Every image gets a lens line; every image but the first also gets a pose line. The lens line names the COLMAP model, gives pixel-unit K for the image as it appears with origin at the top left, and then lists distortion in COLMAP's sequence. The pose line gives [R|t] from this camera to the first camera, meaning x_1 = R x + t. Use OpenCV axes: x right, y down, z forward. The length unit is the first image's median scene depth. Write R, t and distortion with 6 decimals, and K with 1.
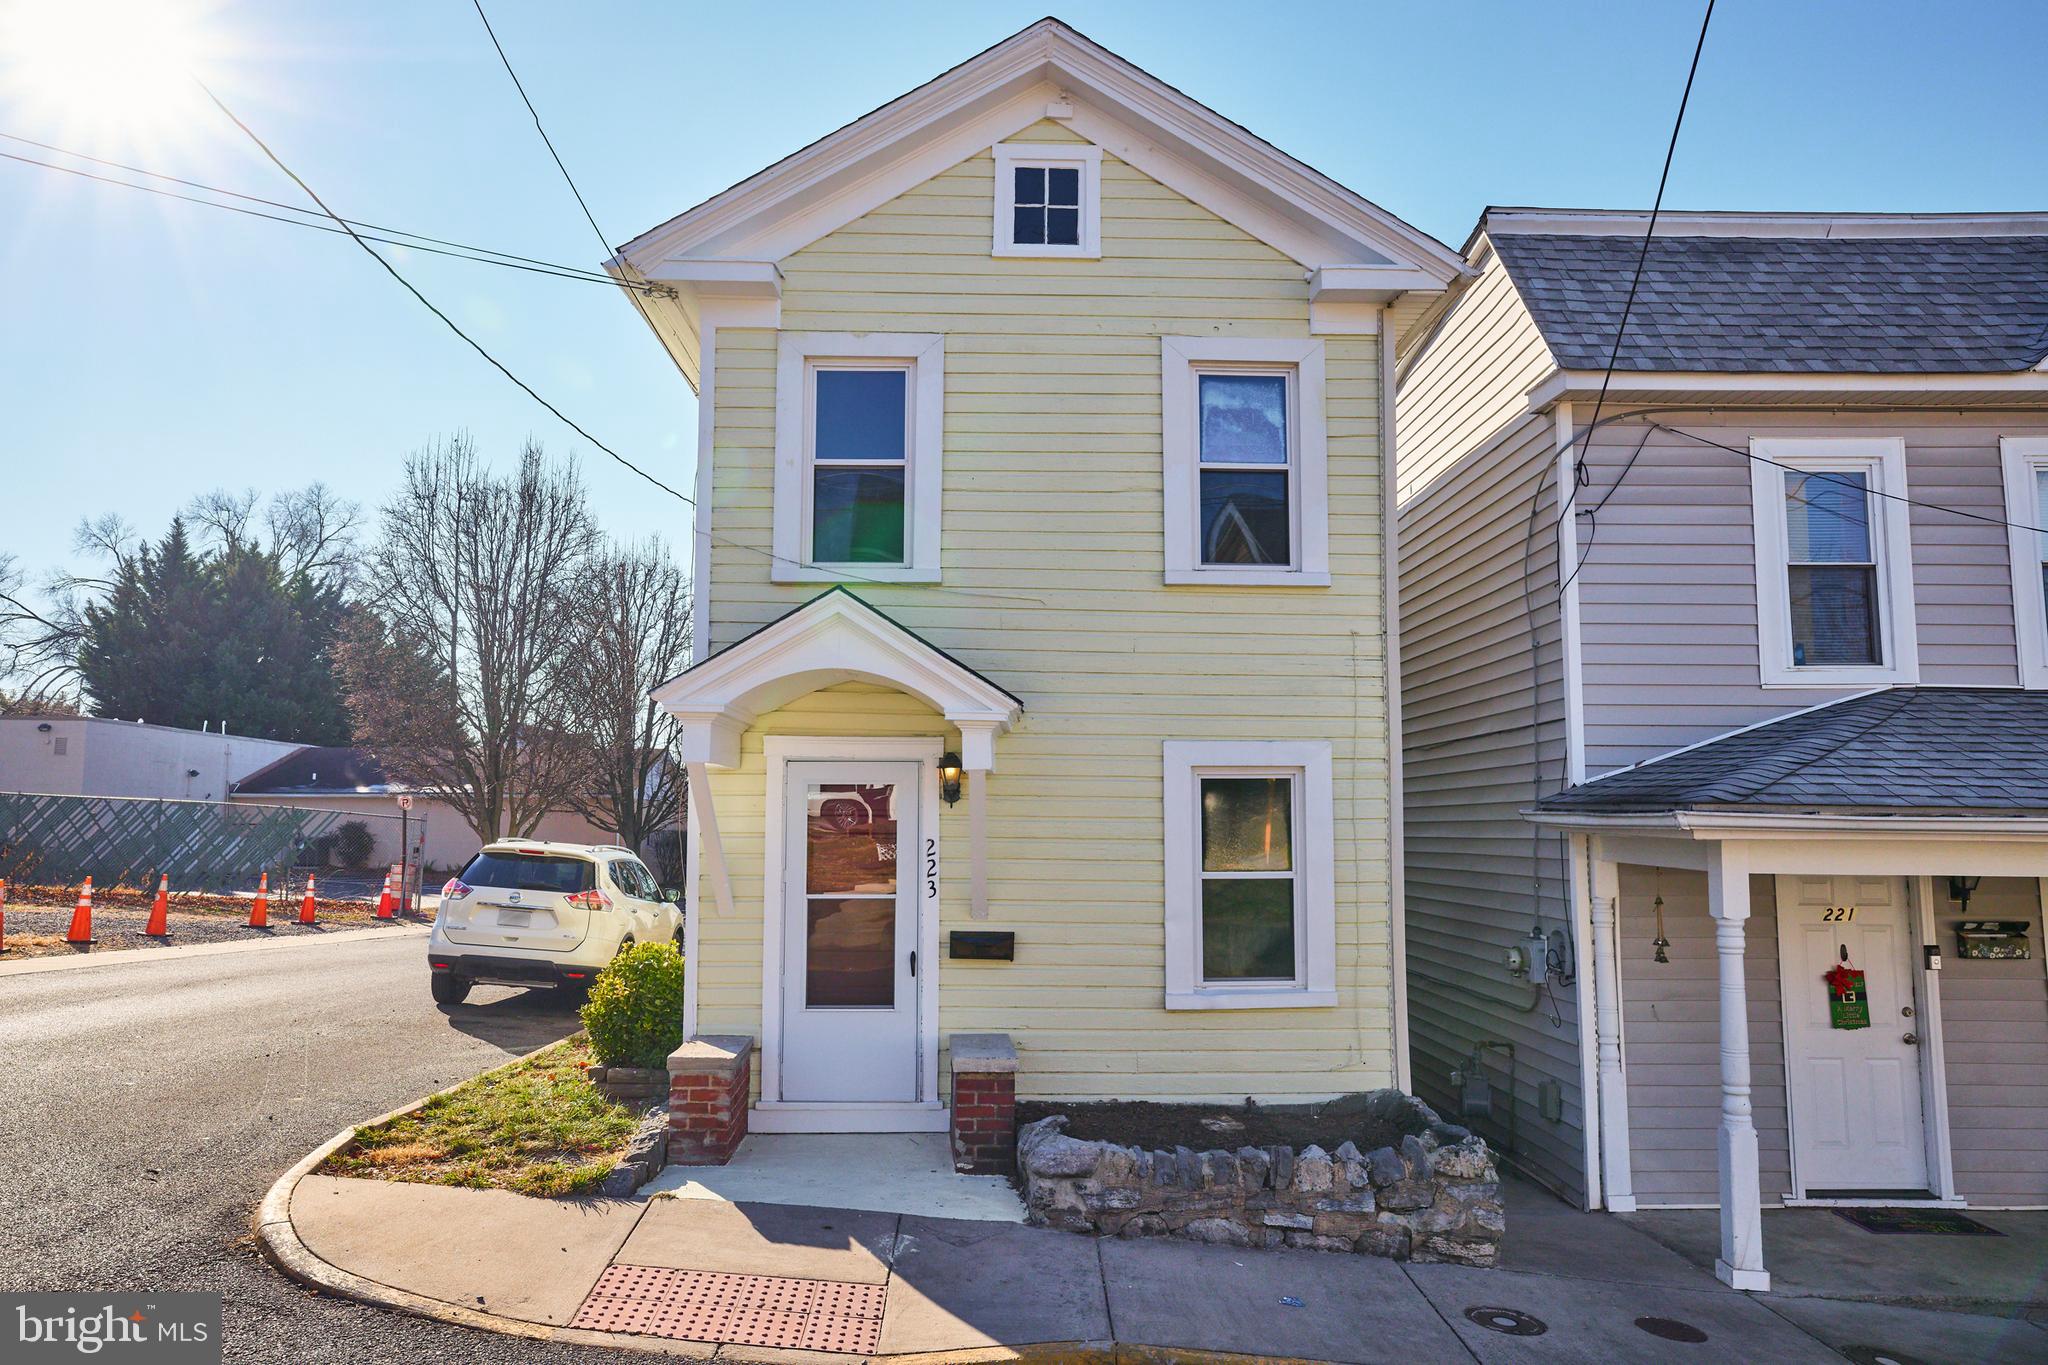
lens RADIAL K [[1418.8, 0, 1019.0], [0, 1418.8, 686.1], [0, 0, 1]] dist [0.009289, 0.017717]
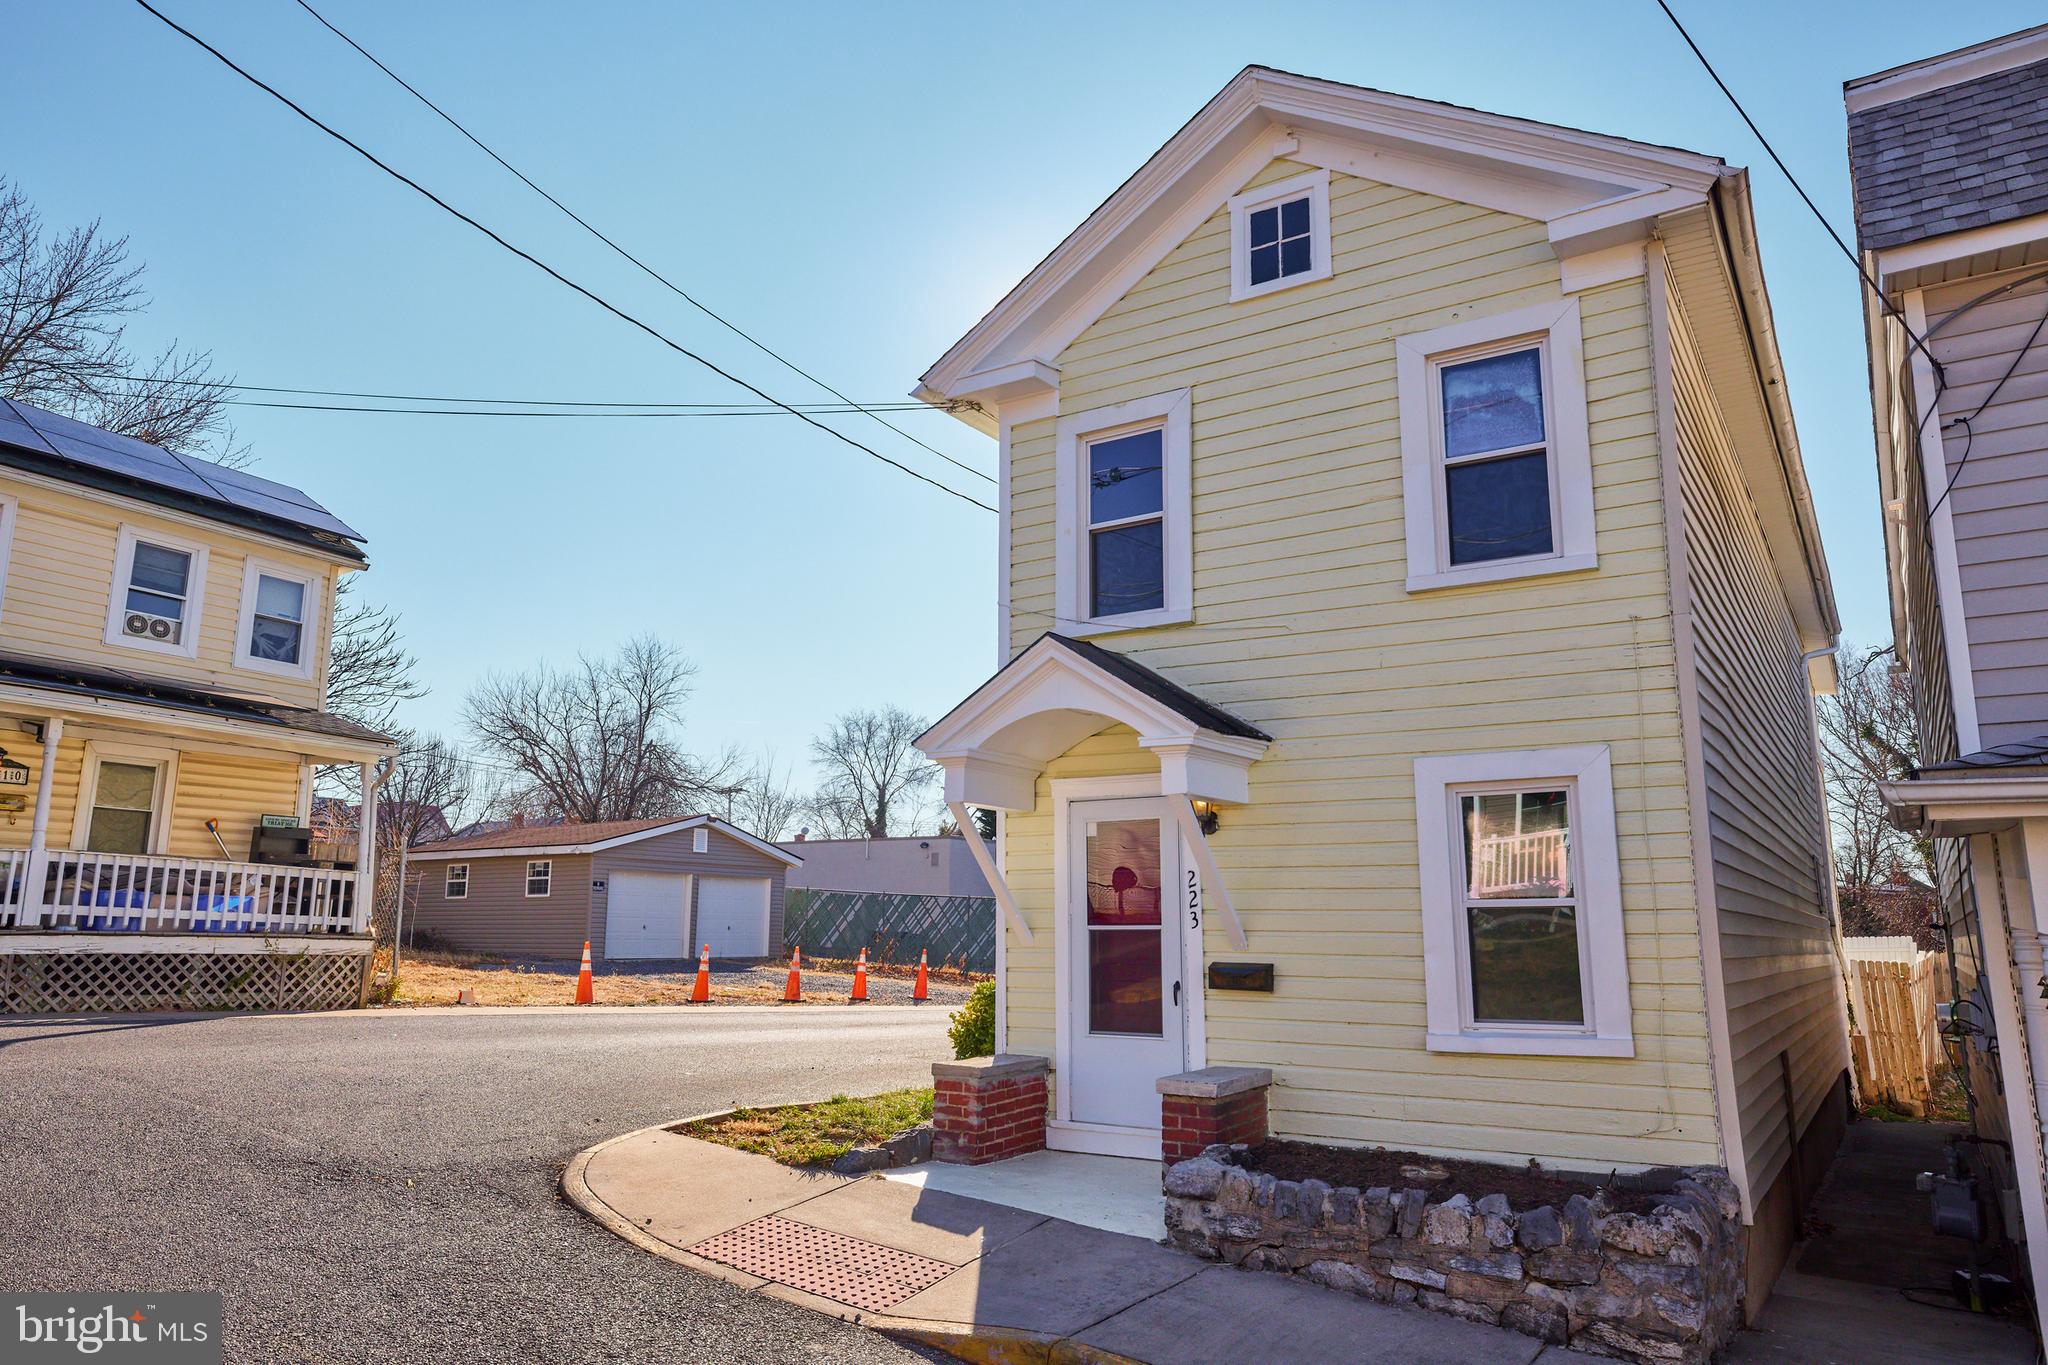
lens RADIAL K [[1367.2, 0, 1022.4], [0, 1367.2, 685.0], [0, 0, 1]] dist [0.012158, 0.024571]
pose [[0.824019, -0.103090, -0.557104, 0.392775], [0.055413, 0.993257, -0.101835, 0.067614], [0.563845, 0.053043, 0.824175, 0.111728]]
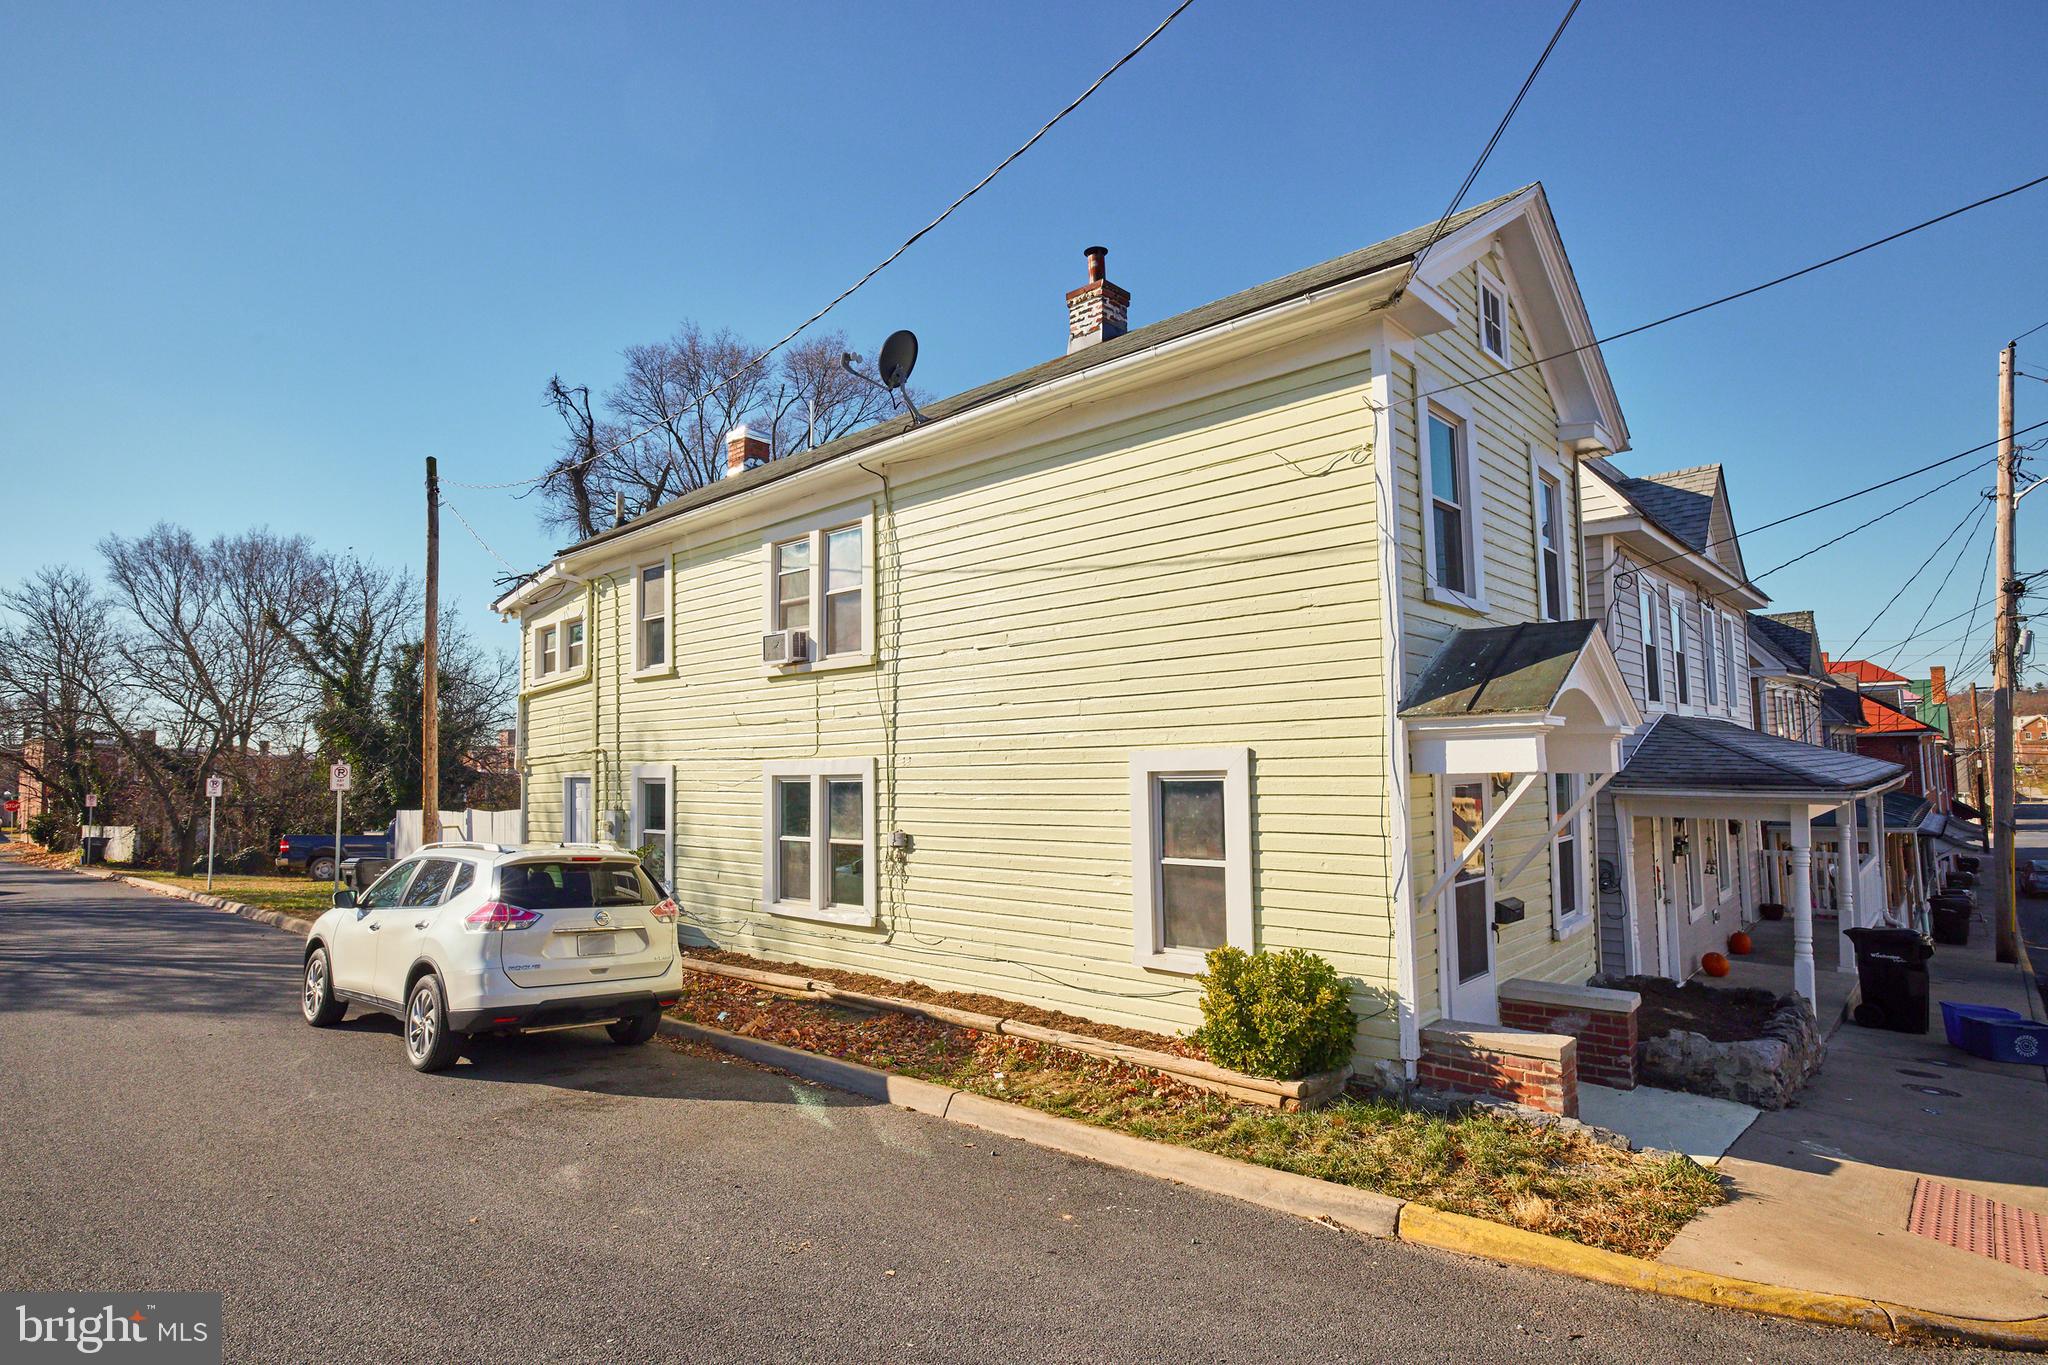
lens RADIAL K [[1070.3, 0, 1035.3], [0, 1070.3, 686.4], [0, 0, 1]] dist [-0.021979, 0.005331]
pose [[0.688658, 0.036952, 0.724144, -0.966703], [-0.053774, 0.998553, 0.000183, 0.008236], [-0.723090, -0.039066, 0.689649, 0.646511]]
